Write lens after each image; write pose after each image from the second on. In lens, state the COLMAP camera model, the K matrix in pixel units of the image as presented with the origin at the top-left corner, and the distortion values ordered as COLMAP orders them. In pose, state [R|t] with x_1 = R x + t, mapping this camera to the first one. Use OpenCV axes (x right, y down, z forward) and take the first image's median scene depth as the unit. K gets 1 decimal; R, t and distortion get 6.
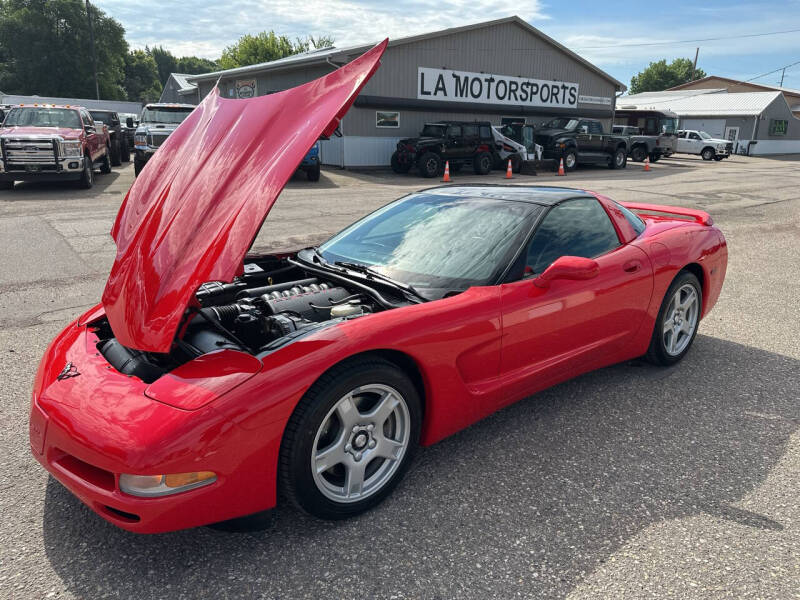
lens RADIAL K [[566.7, 0, 399.2], [0, 566.7, 306.2], [0, 0, 1]] dist [0.012381, -0.020394]
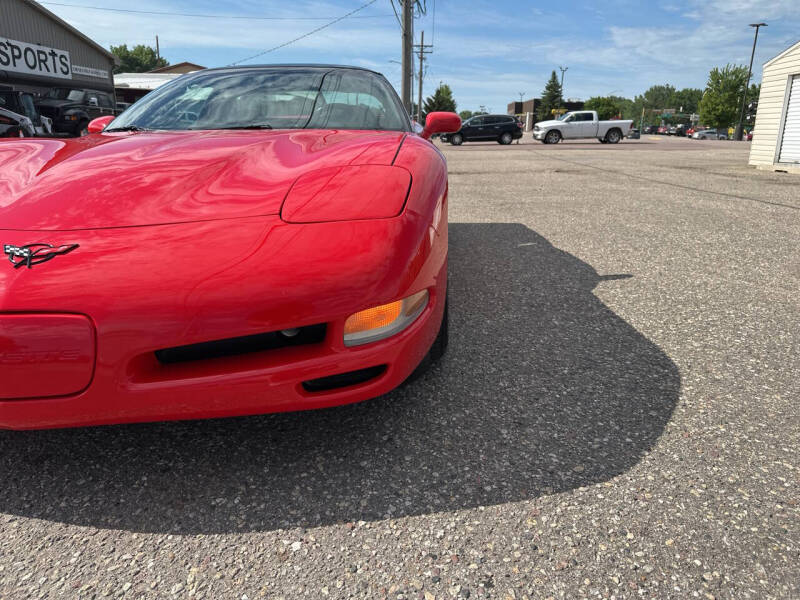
lens RADIAL K [[566.7, 0, 411.2], [0, 566.7, 303.9], [0, 0, 1]] dist [0.012381, -0.020394]
pose [[0.655139, -0.219005, 0.723070, -0.106557], [0.210726, 0.972052, 0.103488, 0.026416], [-0.725526, 0.084571, 0.682979, 0.056557]]
